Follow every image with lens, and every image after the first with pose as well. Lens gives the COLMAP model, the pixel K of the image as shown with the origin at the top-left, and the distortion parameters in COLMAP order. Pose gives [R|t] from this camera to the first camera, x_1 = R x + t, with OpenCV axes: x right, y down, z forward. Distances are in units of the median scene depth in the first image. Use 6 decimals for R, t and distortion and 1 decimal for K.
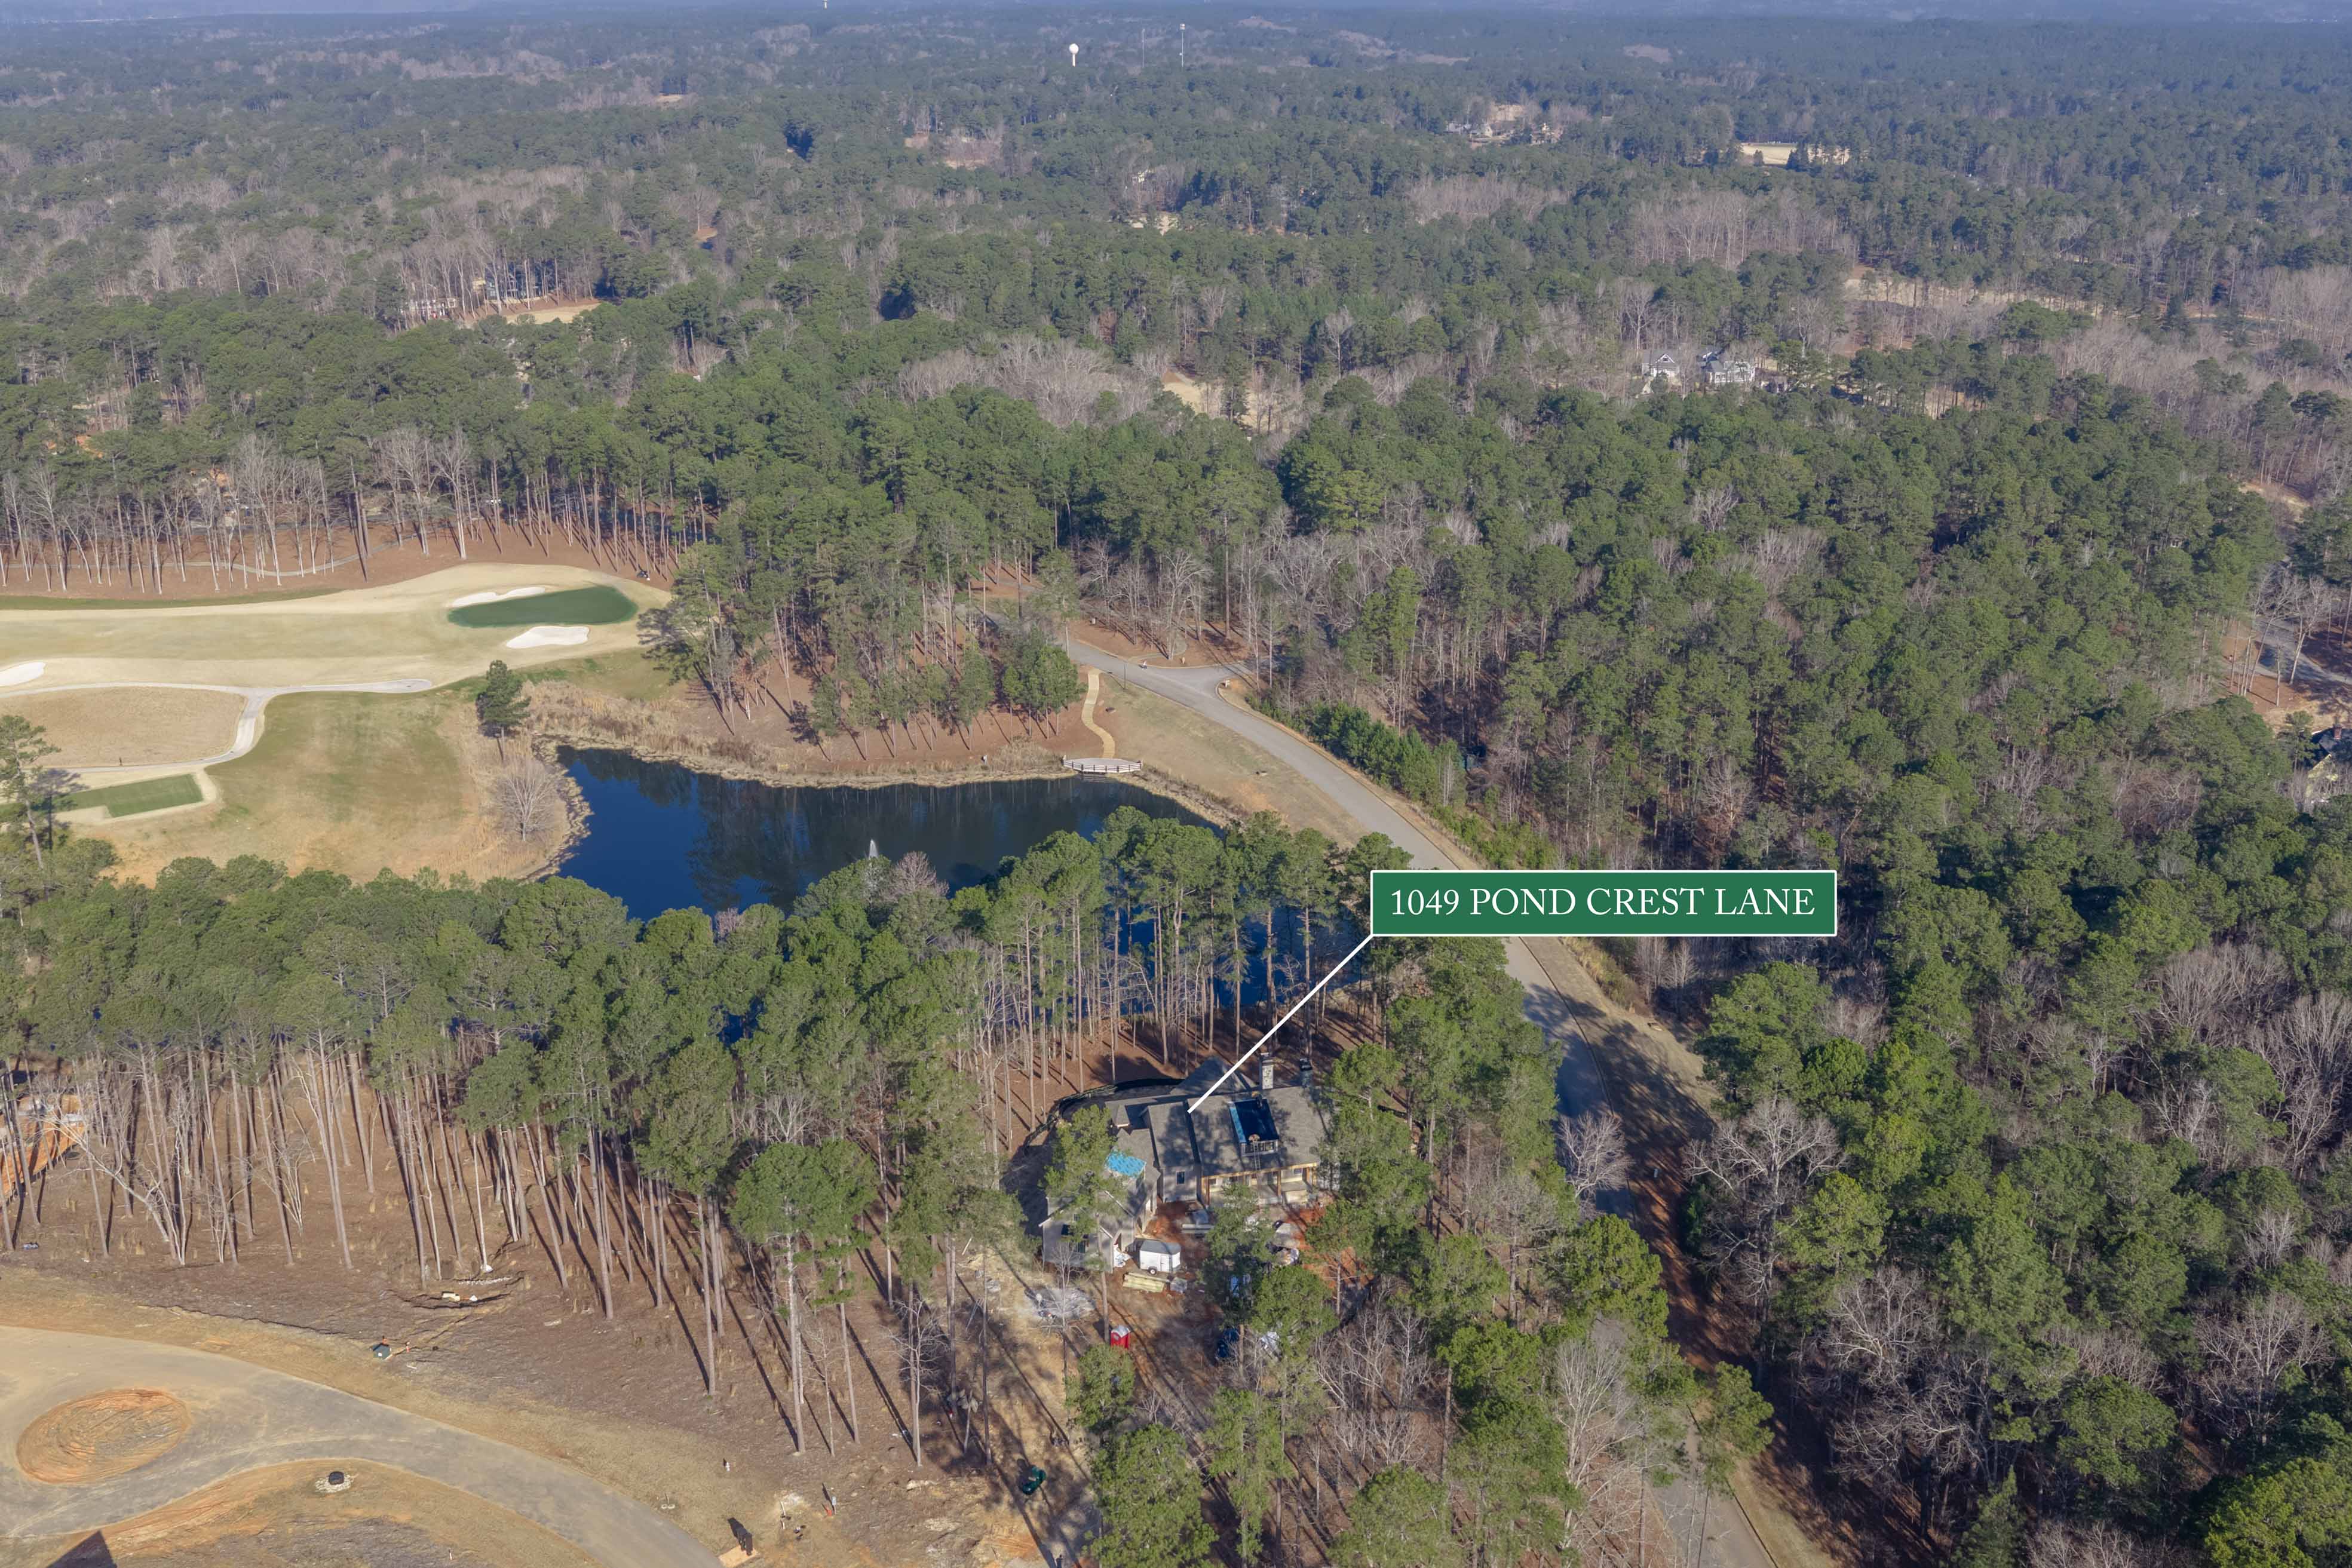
lens RADIAL K [[2245.1, 0, 1176.4], [0, 2245.1, 662.4], [0, 0, 1]] dist [0.043746, -0.079085]
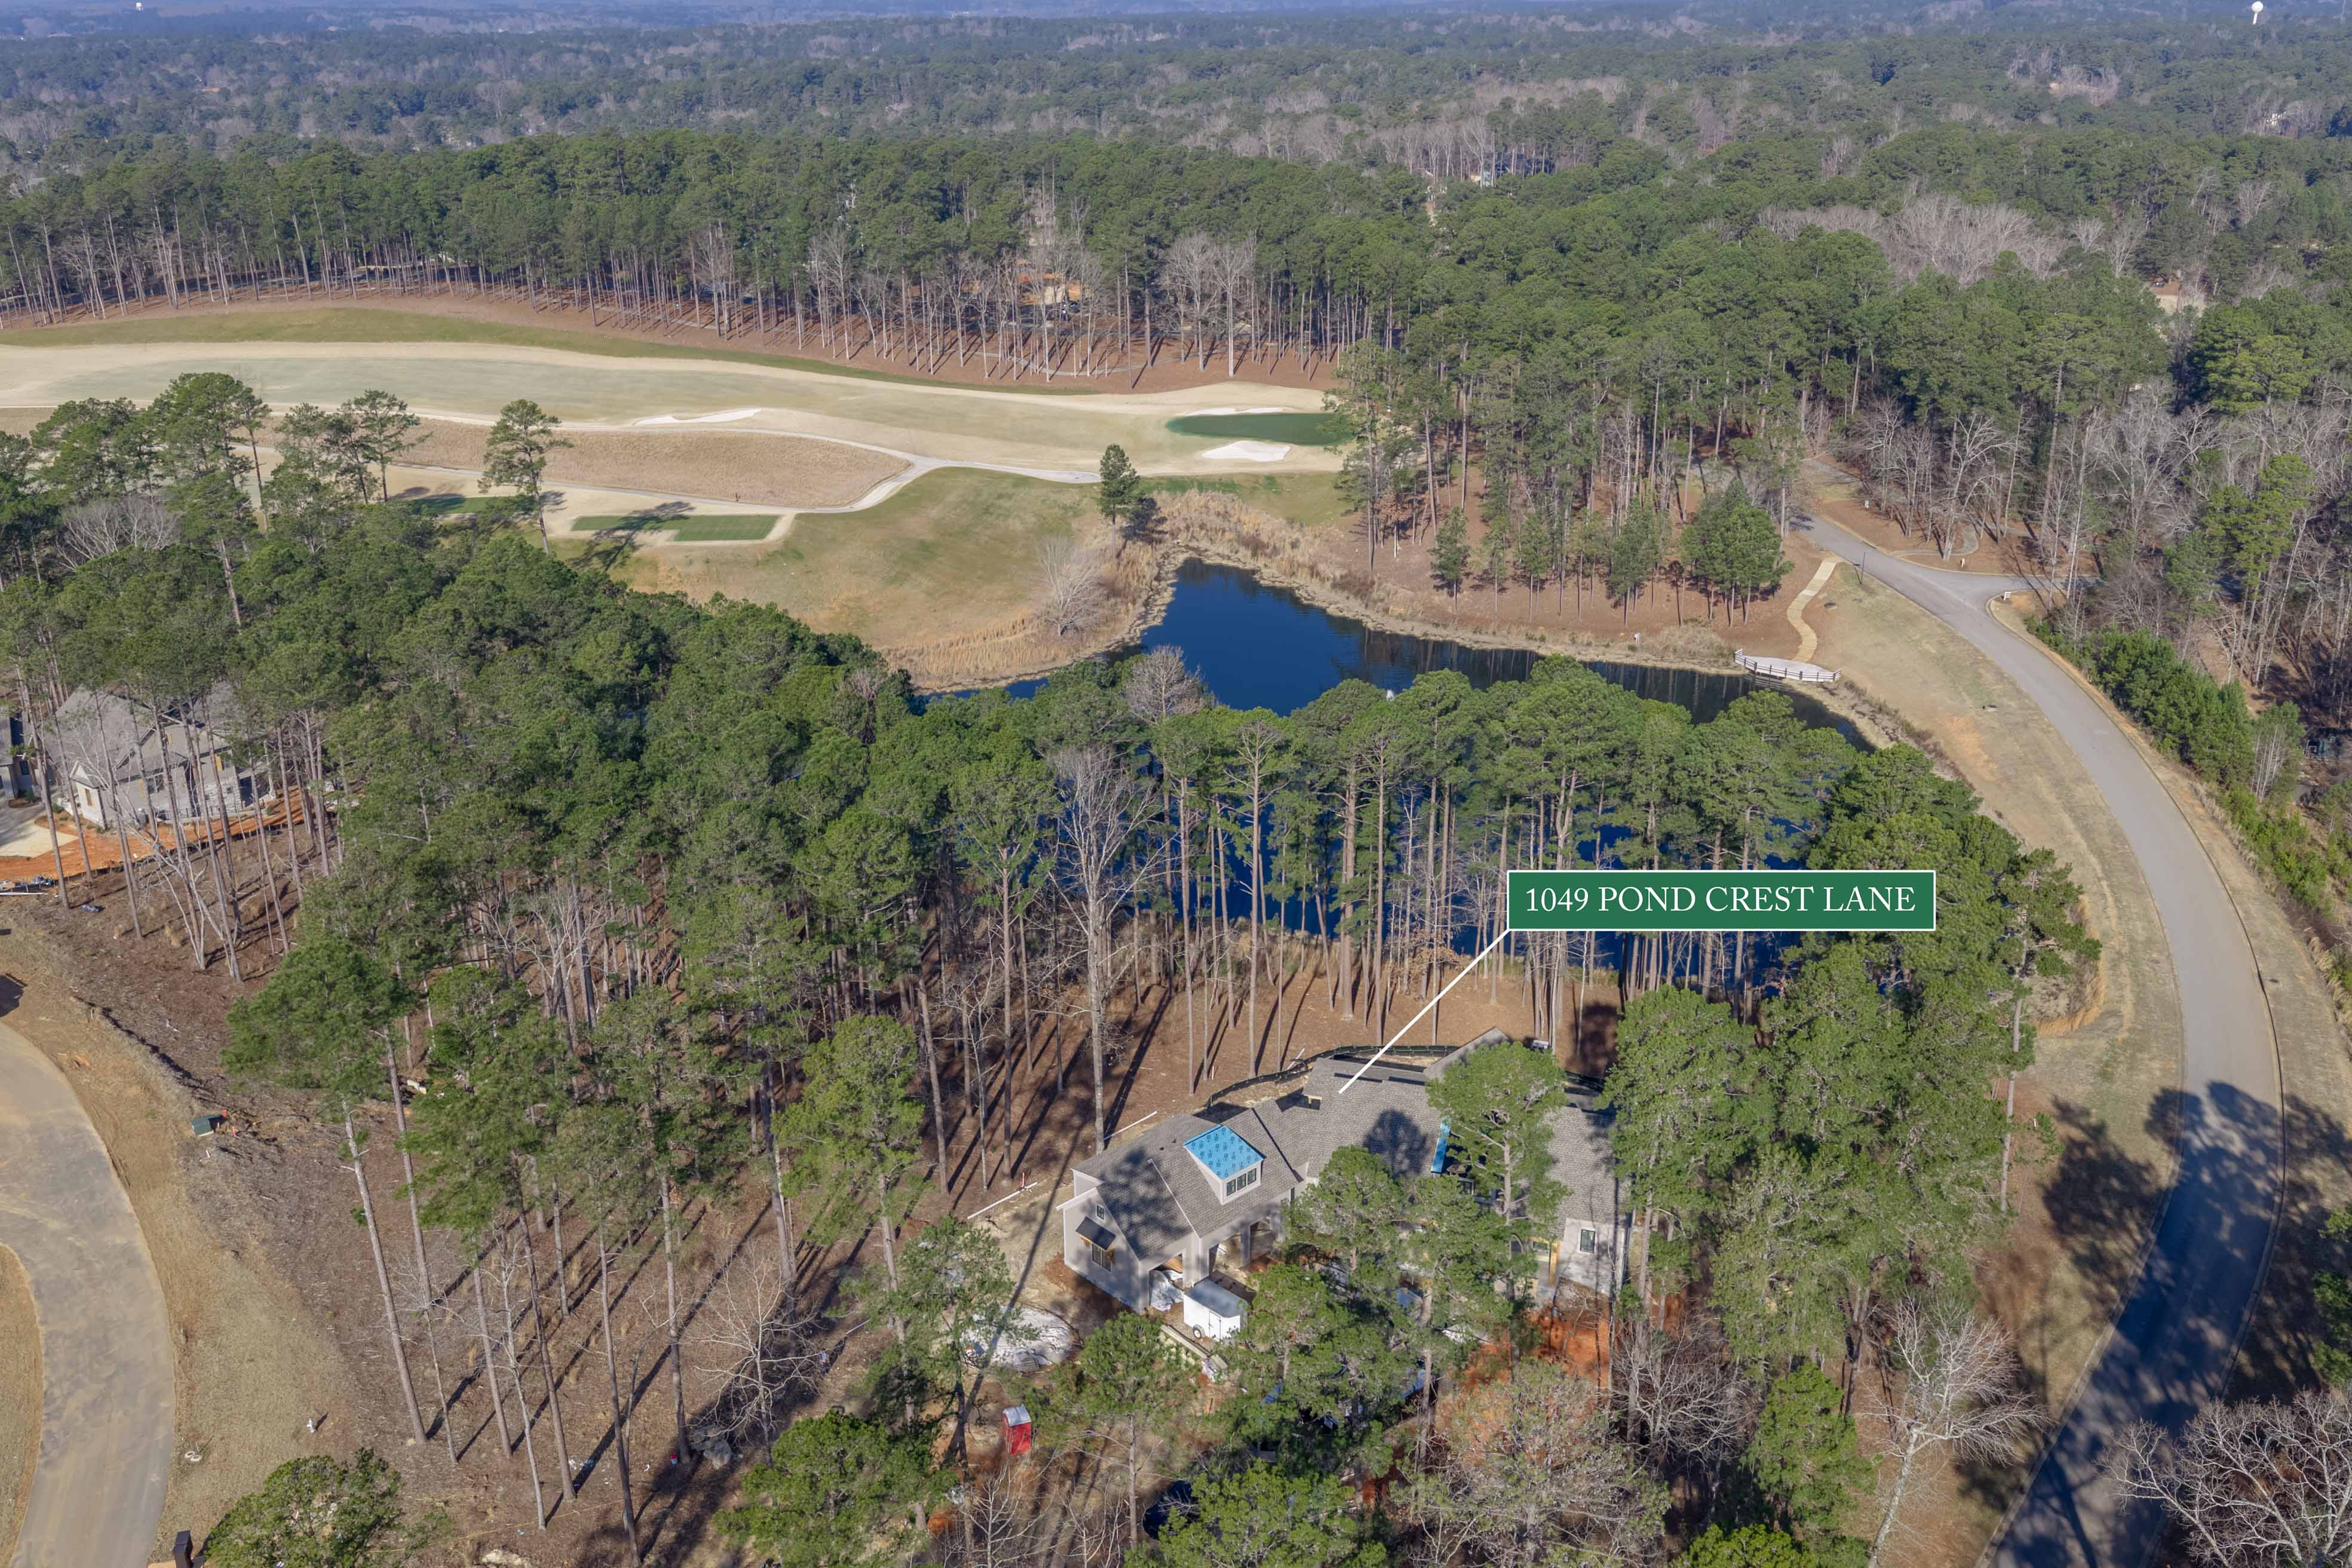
lens RADIAL K [[2068.9, 0, 1174.4], [0, 2068.9, 734.1], [0, 0, 1]] dist [0.033770, -0.064795]
pose [[0.865324, 0.169324, -0.471746, 0.136064], [-0.144600, 0.985525, 0.088495, 0.039229], [0.479902, -0.008362, 0.877282, 0.315813]]
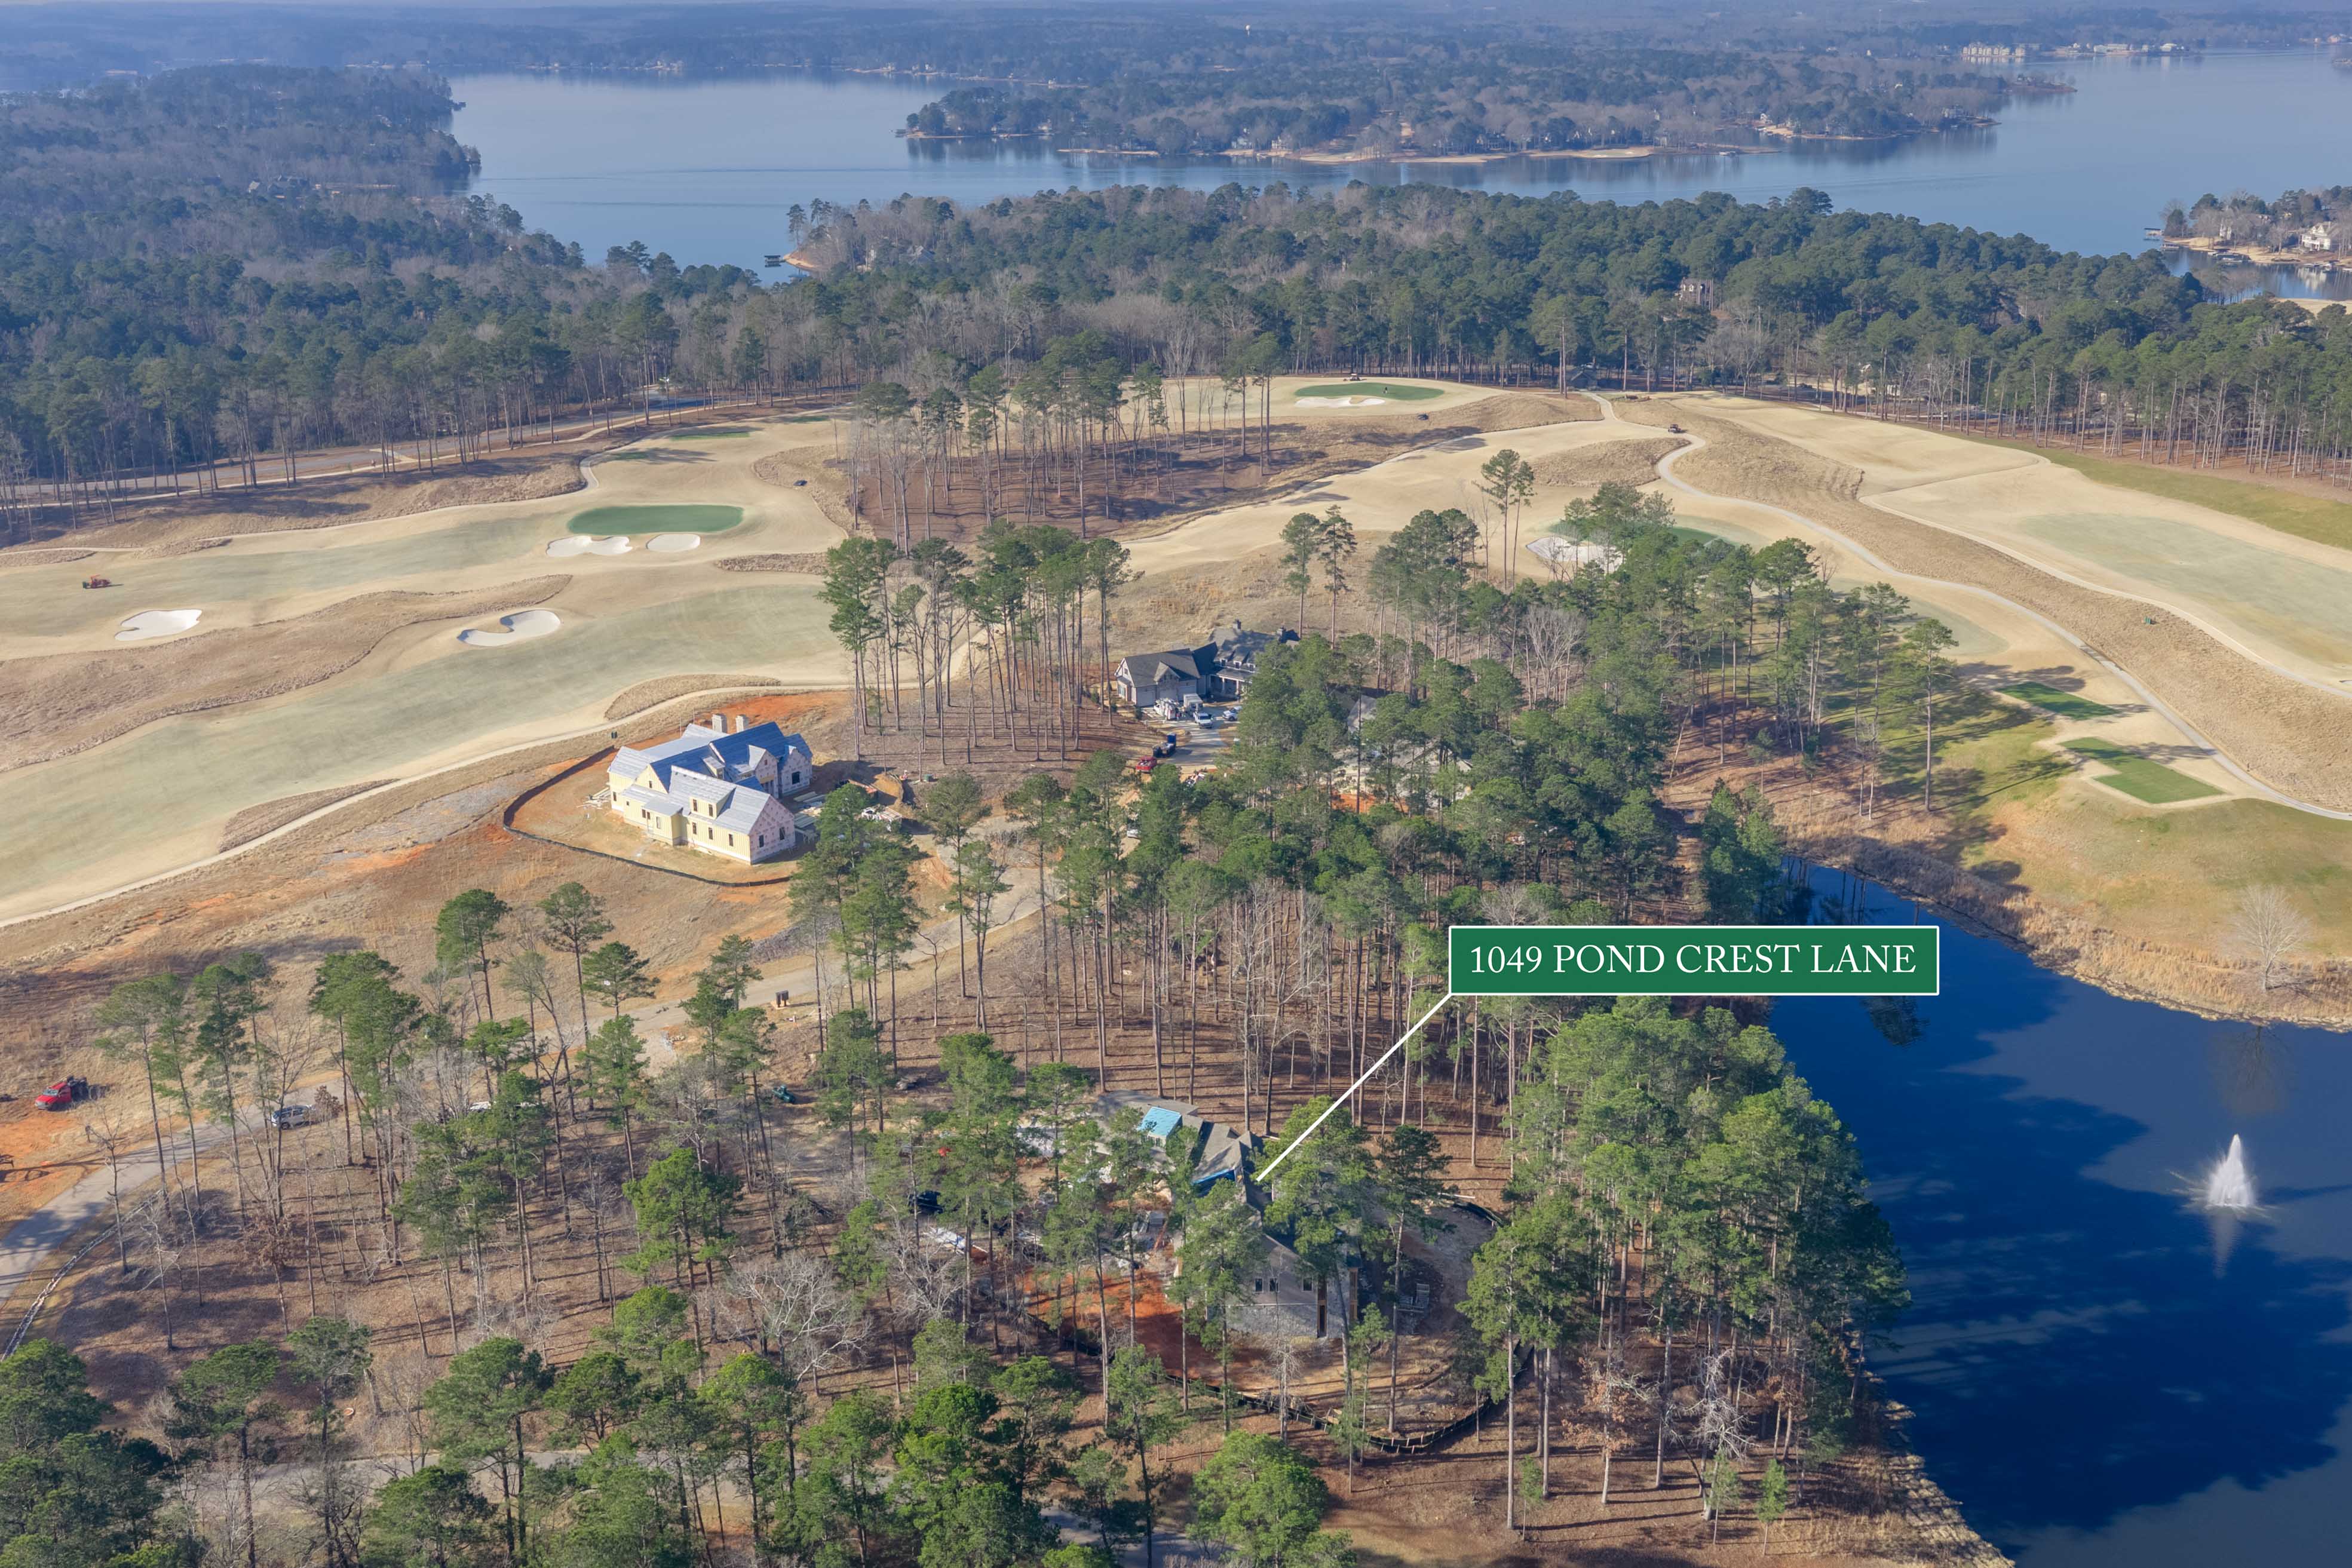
lens RADIAL K [[2360.2, 0, 1176.9], [0, 2360.2, 633.0], [0, 0, 1]] dist [0.044052, -0.095445]
pose [[-0.200001, 0.266236, -0.942931, 0.600789], [-0.282686, 0.905771, 0.315703, -0.208940], [0.938130, 0.329694, -0.105894, 0.668423]]
